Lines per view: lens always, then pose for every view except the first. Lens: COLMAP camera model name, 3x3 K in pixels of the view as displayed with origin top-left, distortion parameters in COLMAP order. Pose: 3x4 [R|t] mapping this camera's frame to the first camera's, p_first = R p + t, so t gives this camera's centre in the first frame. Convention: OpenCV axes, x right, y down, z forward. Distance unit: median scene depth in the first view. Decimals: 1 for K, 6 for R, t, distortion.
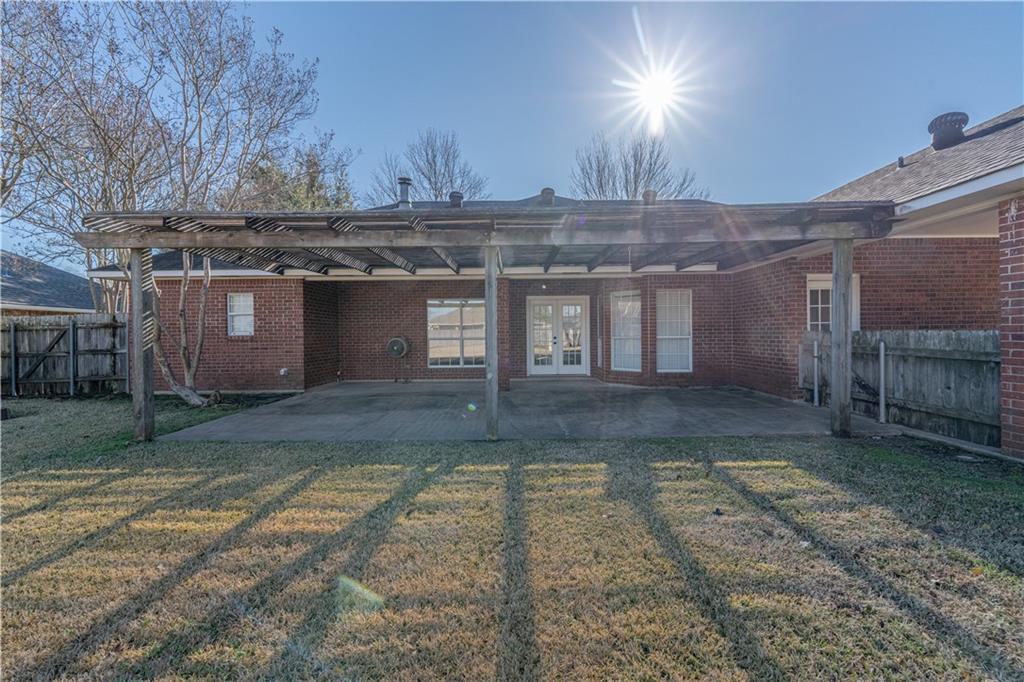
lens RADIAL K [[410.7, 0, 515.5], [0, 410.7, 339.1], [0, 0, 1]] dist [0.000656, 0.000063]
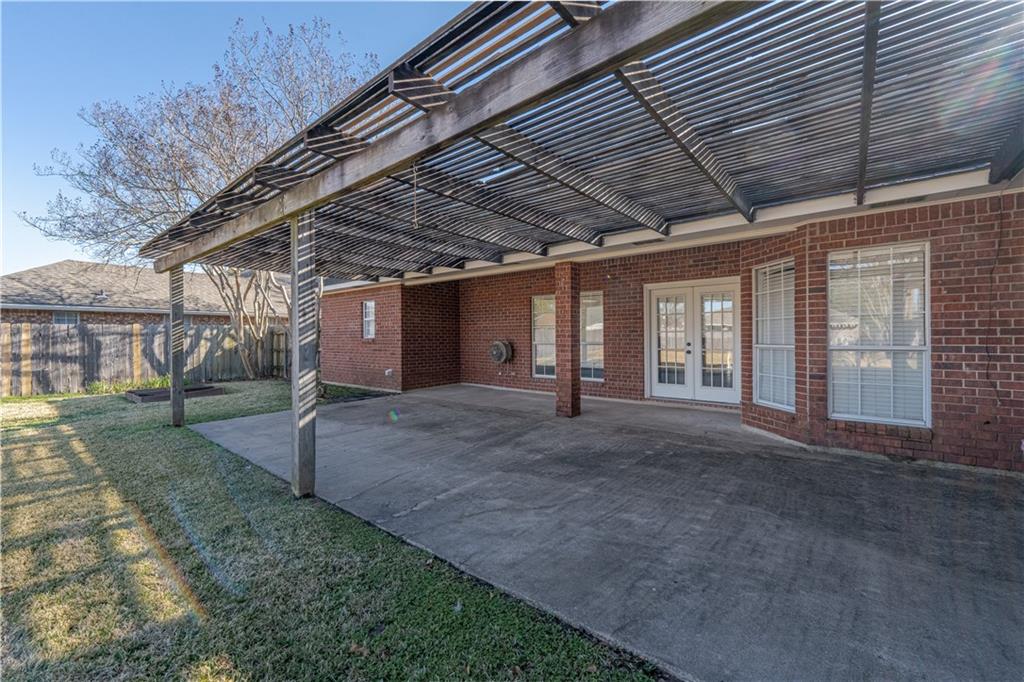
lens RADIAL K [[410.7, 0, 515.5], [0, 410.7, 339.1], [0, 0, 1]] dist [0.000656, 0.000063]
pose [[0.775989, 0.008089, -0.630694, 0.362069], [-0.008803, 0.999959, 0.001994, -0.012467], [0.630685, 0.004005, 0.776029, 0.374152]]
